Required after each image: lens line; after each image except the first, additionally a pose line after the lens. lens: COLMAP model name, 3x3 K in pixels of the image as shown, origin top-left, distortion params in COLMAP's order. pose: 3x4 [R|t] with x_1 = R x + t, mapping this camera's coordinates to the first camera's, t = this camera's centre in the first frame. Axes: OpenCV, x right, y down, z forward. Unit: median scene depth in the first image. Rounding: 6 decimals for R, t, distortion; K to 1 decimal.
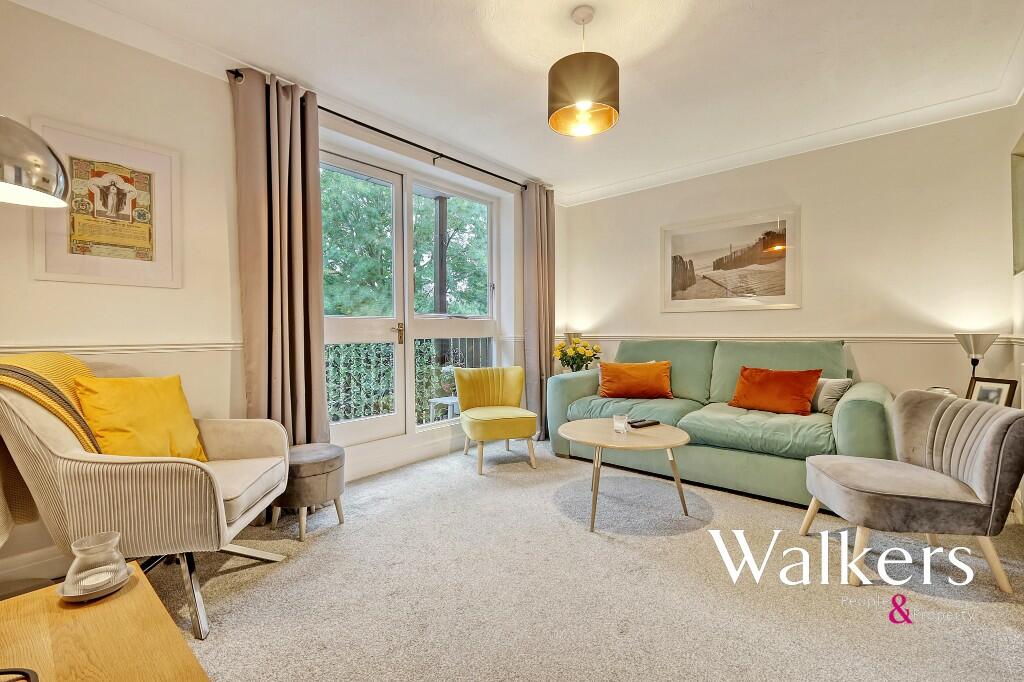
lens RADIAL K [[450.1, 0, 511.8], [0, 450.1, 326.1], [0, 0, 1]] dist [0.024369, -0.000158]
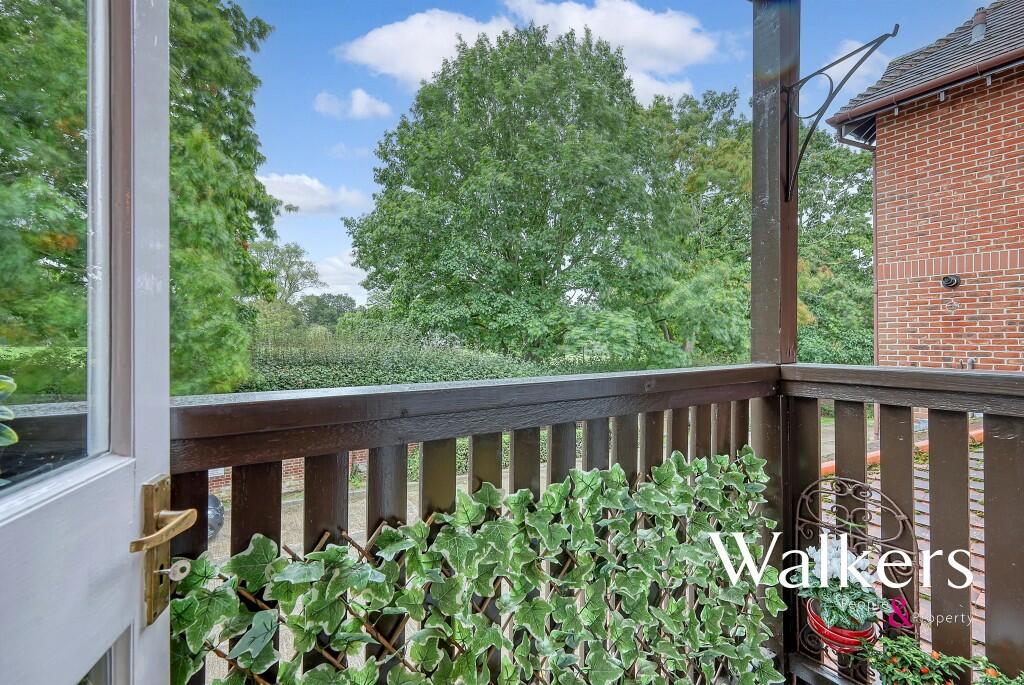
lens RADIAL K [[444.1, 0, 526.5], [0, 444.1, 326.4], [0, 0, 1]] dist [-0.000890, 0.000013]
pose [[0.968878, 0.004226, -0.247504, -0.346044], [-0.008907, 0.999802, -0.017799, -0.053169], [0.247380, 0.019450, 0.968723, 0.940636]]
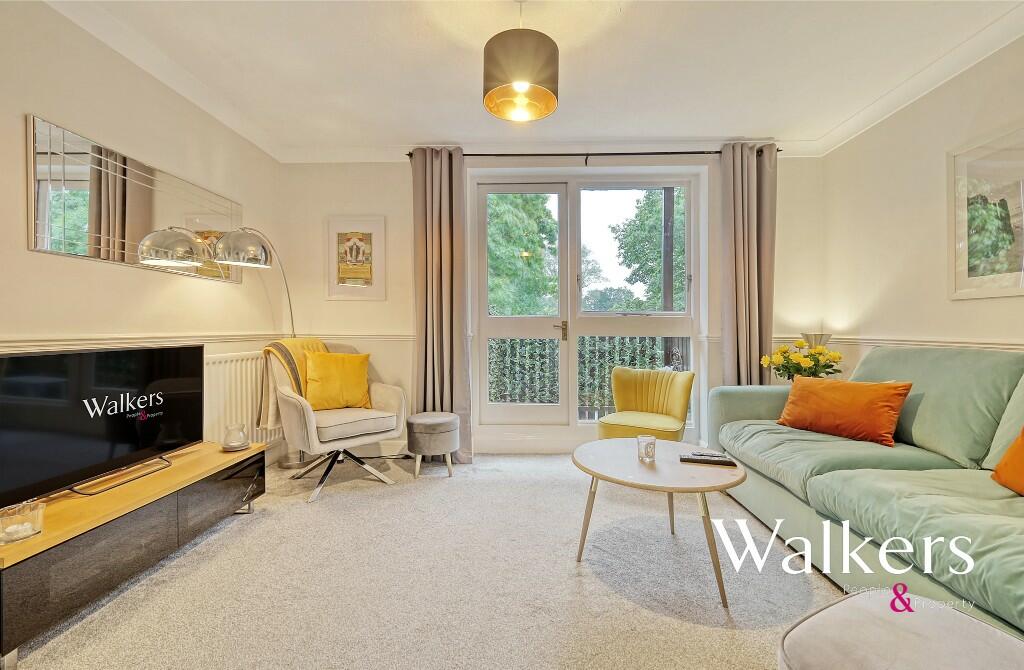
lens RADIAL K [[444.2, 0, 512.1], [0, 444.2, 323.8], [0, 0, 1]] dist [0.013506, 0.000262]
pose [[0.625970, -0.000595, -0.779847, 0.508147], [0.001666, 0.999998, 0.000574, -0.001627], [0.779845, -0.001659, 0.625970, 0.243677]]
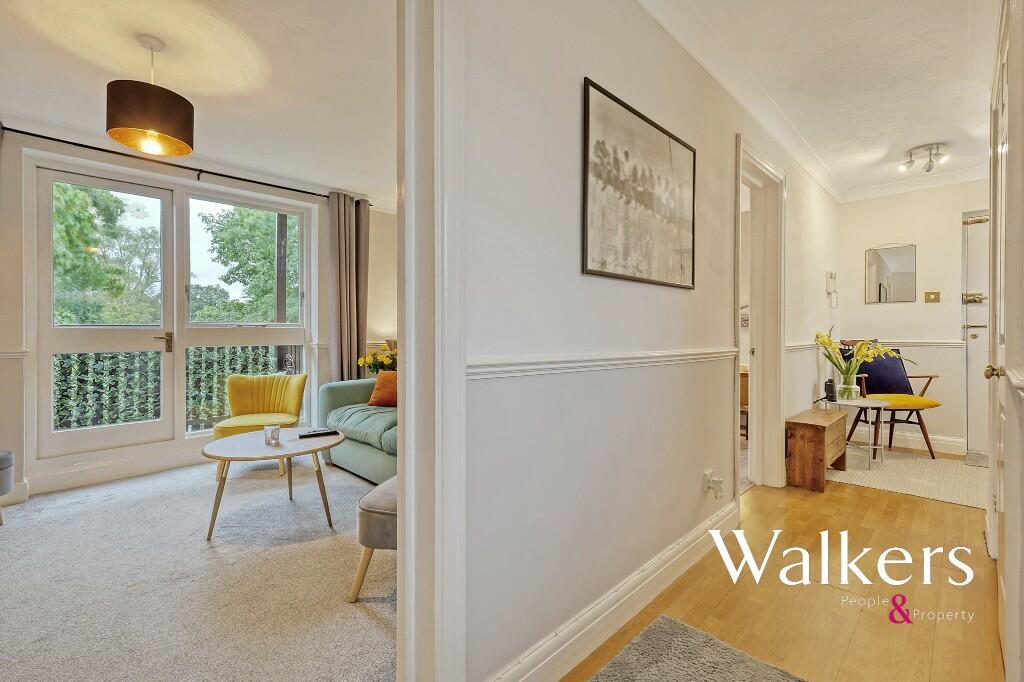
lens RADIAL K [[444.1, 0, 526.5], [0, 444.1, 324.9], [0, 0, 1]] dist [-0.000890, 0.000013]
pose [[0.999350, -0.001984, -0.035989, 0.621043], [0.001810, 0.999987, -0.004868, -0.018079], [0.035998, 0.004800, 0.999340, 0.010781]]
